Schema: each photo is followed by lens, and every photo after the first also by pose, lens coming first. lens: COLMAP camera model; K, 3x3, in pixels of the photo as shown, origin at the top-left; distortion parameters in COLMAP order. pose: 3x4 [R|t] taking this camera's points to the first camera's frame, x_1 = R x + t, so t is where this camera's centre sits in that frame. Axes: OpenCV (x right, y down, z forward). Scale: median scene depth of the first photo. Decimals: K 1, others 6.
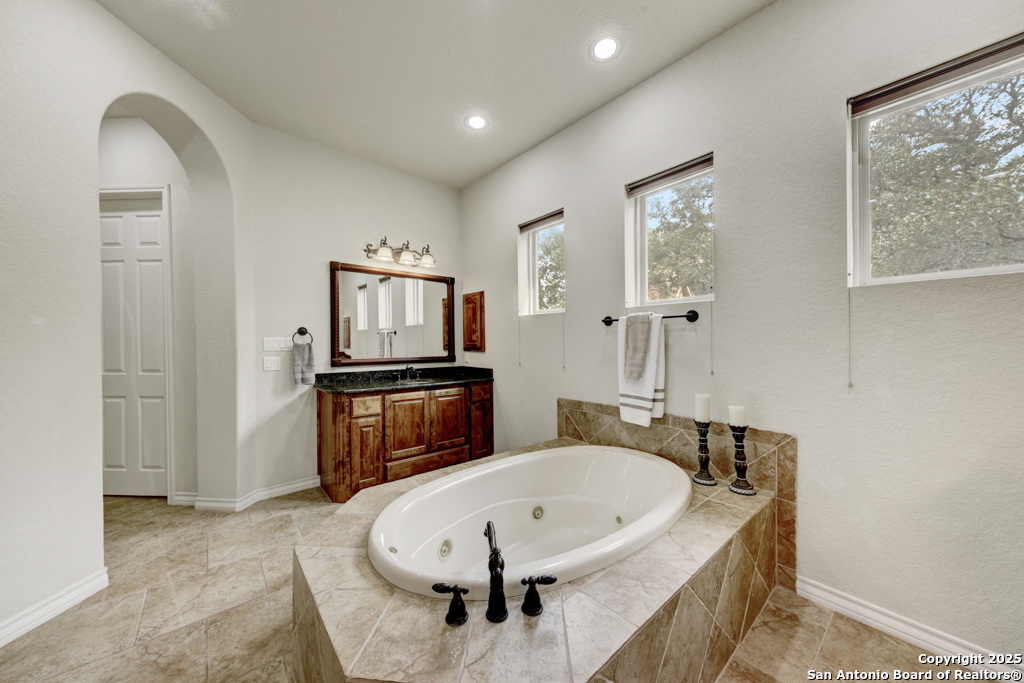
lens RADIAL K [[355.0, 0, 510.4], [0, 355.0, 342.1], [0, 0, 1]] dist [0.001065, -0.002042]
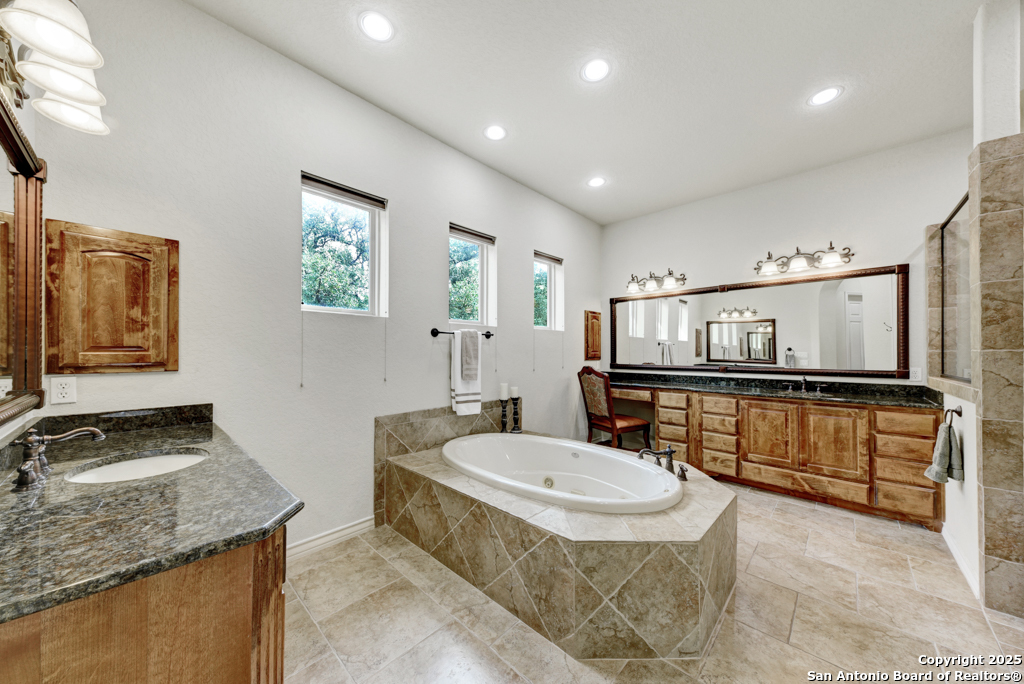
lens RADIAL K [[355.0, 0, 509.9], [0, 355.0, 348.6], [0, 0, 1]] dist [0.001065, -0.002042]
pose [[-0.115481, 0.014664, 0.993201, -0.866269], [0.000206, 0.999891, -0.014739, 0.007425], [-0.993310, -0.001497, -0.115471, 0.909267]]
